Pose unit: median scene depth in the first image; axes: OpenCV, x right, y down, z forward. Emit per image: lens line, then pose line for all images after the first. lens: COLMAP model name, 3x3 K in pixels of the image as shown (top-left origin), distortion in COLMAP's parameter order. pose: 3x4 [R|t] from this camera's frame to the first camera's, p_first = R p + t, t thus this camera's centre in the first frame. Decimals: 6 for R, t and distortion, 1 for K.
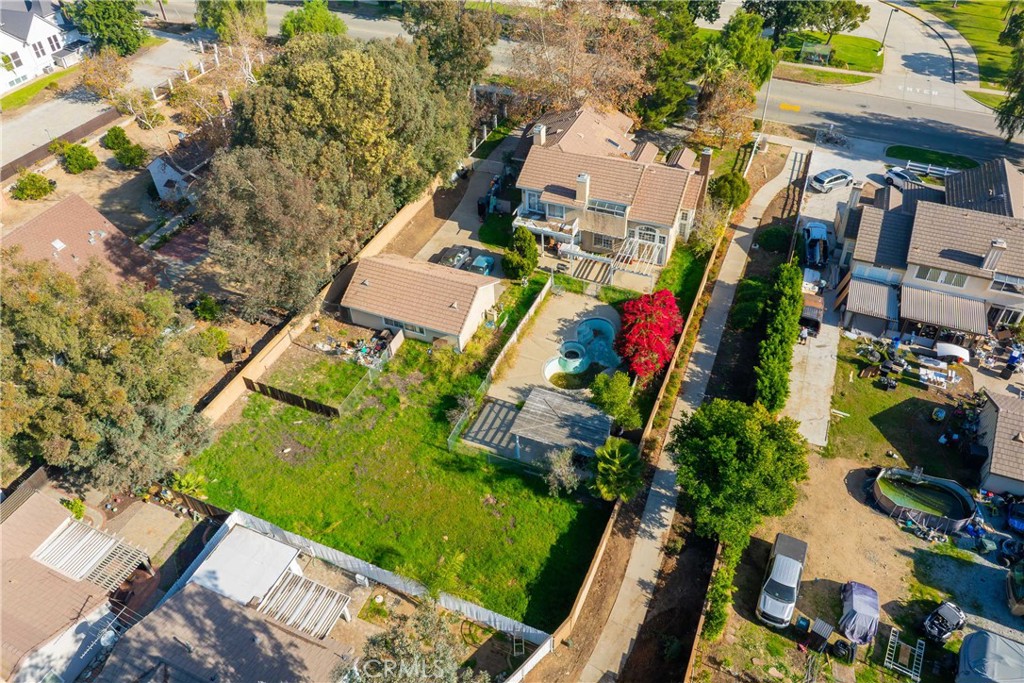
lens RADIAL K [[749.4, 0, 515.7], [0, 749.4, 312.3], [0, 0, 1]] dist [-0.033936, 0.004262]
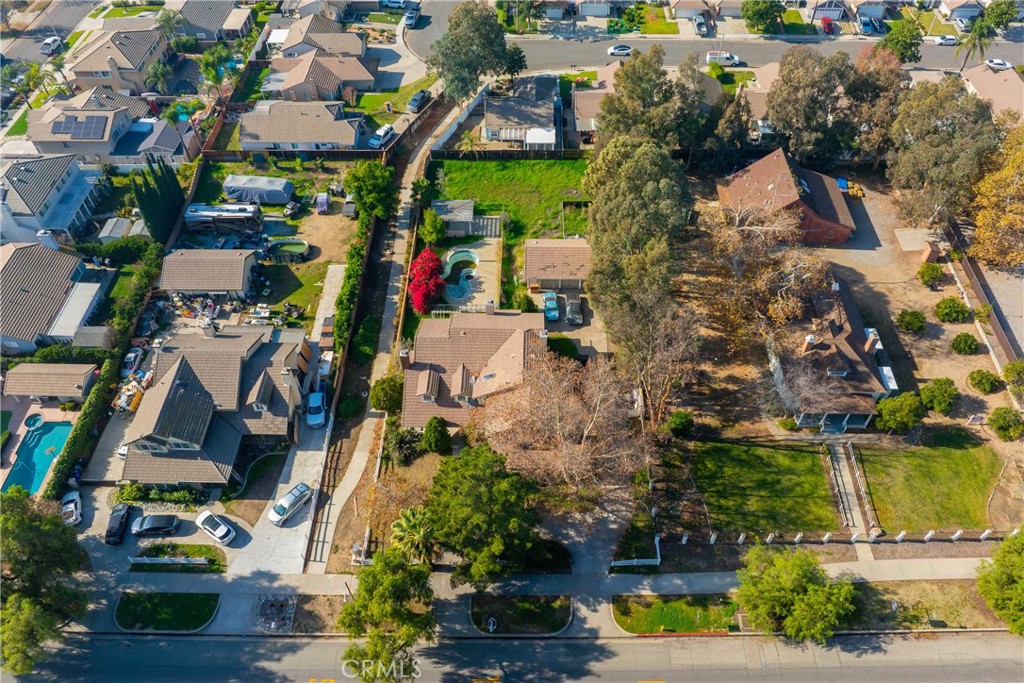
lens RADIAL K [[749.4, 0, 515.7], [0, 749.4, 312.3], [0, 0, 1]] dist [-0.033936, 0.004262]
pose [[-0.927554, 0.303995, -0.217325, 0.345206], [-0.206990, 0.066237, 0.976098, -1.508232], [0.311124, 0.950368, 0.001486, 1.031099]]
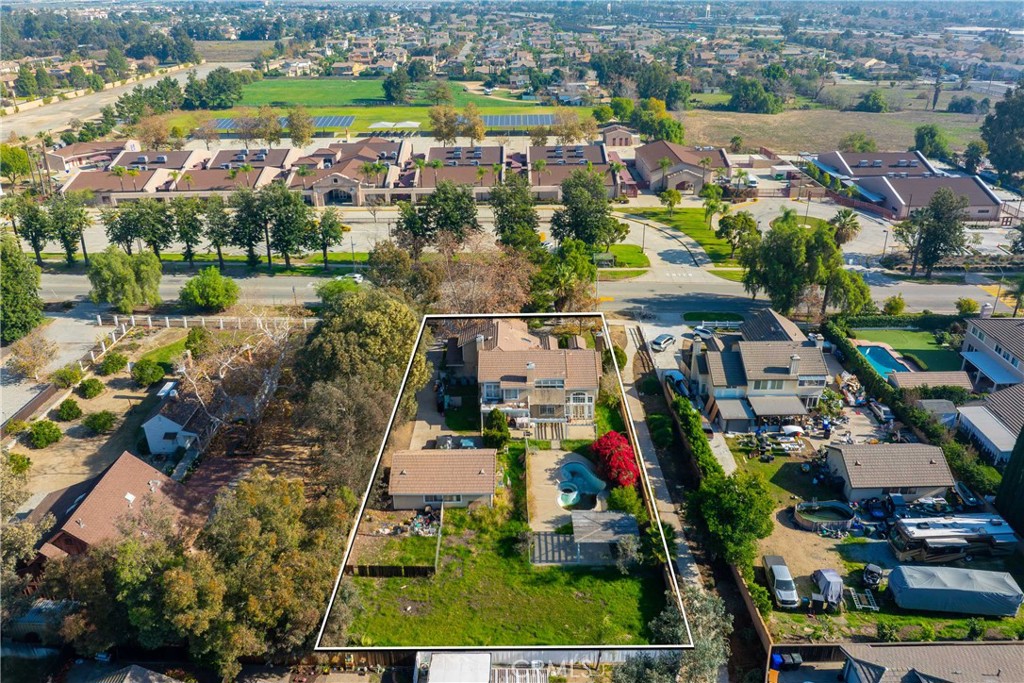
lens RADIAL K [[760.0, 0, 513.2], [0, 760.0, 272.2], [0, 0, 1]] dist [-0.006056, -0.045953]
pose [[0.920334, -0.121825, 0.371677, -0.444036], [0.237251, 0.929357, -0.282856, 0.050465], [-0.310961, 0.348503, 0.884222, -0.297377]]
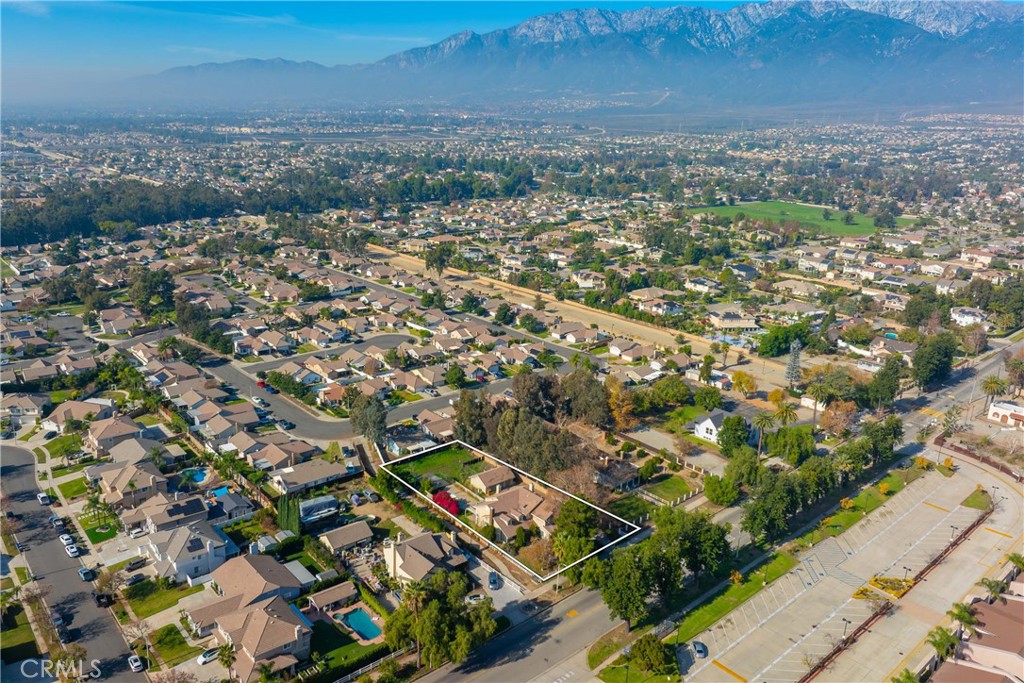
lens RADIAL K [[749.4, 0, 515.7], [0, 749.4, 312.3], [0, 0, 1]] dist [-0.033936, 0.004262]
pose [[-0.422045, 0.233011, -0.876119, 2.463749], [-0.598184, 0.654597, 0.462254, -2.009434], [0.681215, 0.719172, -0.136886, 0.958875]]
